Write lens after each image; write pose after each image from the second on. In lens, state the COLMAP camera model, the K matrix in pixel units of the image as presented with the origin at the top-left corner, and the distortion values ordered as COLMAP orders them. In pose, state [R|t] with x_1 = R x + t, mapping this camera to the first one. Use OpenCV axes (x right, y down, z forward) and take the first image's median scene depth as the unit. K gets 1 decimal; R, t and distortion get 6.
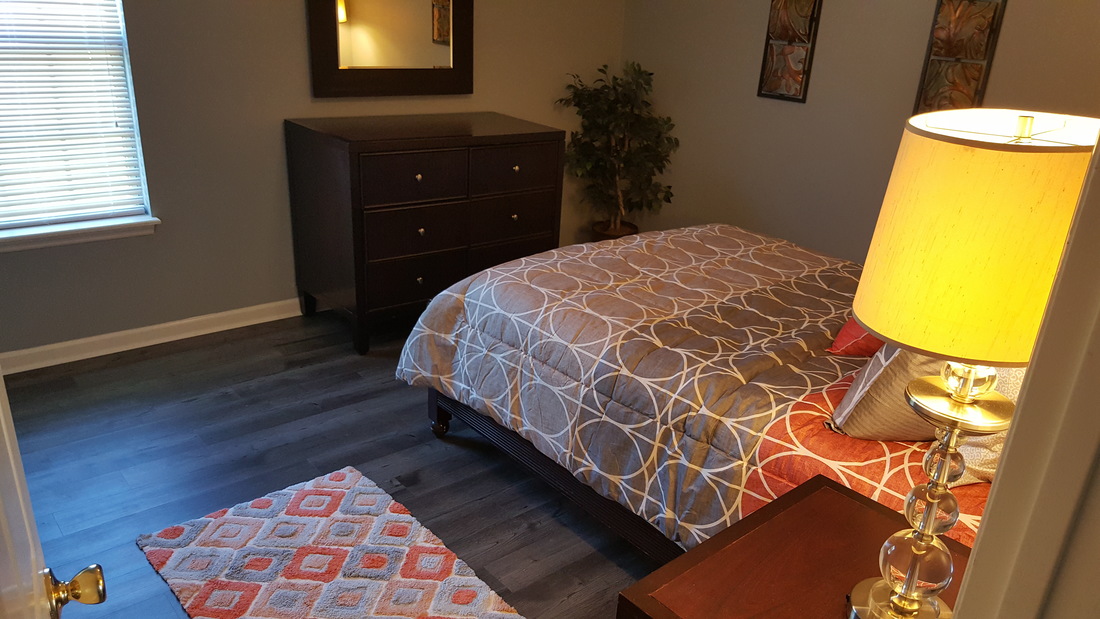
lens RADIAL K [[813.0, 0, 558.4], [0, 813.0, 311.2], [0, 0, 1]] dist [0.170890, -0.289894]
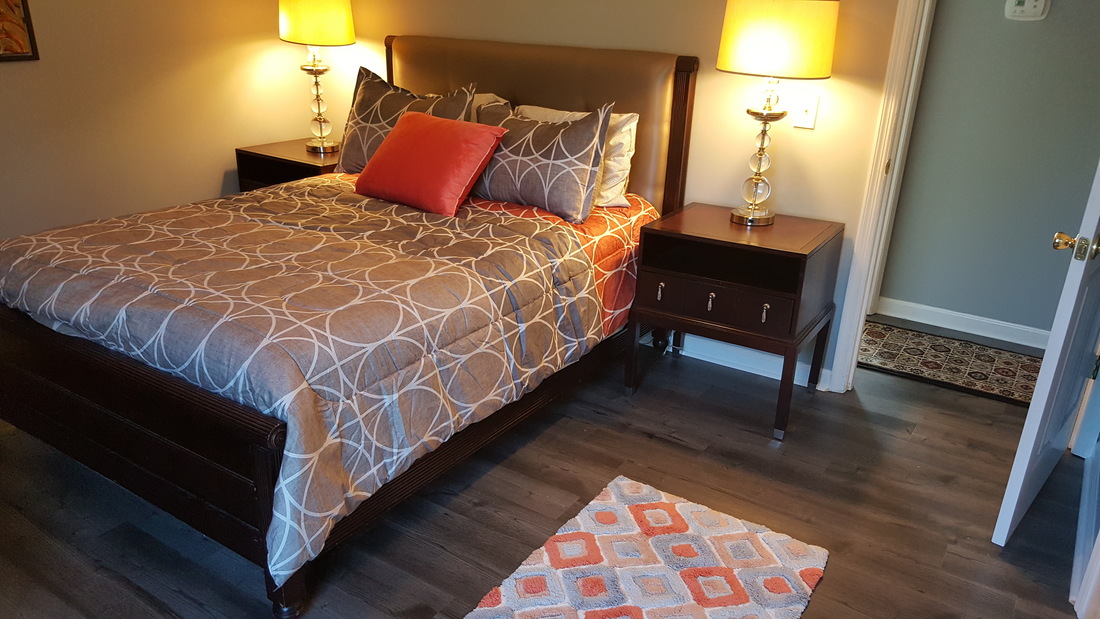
lens RADIAL K [[813.0, 0, 558.4], [0, 813.0, 311.2], [0, 0, 1]] dist [0.170890, -0.289894]
pose [[-0.284561, -0.403101, 0.869790, -0.810410], [0.297432, 0.825403, 0.479838, -0.359791], [-0.911350, 0.395246, -0.114982, 0.944550]]
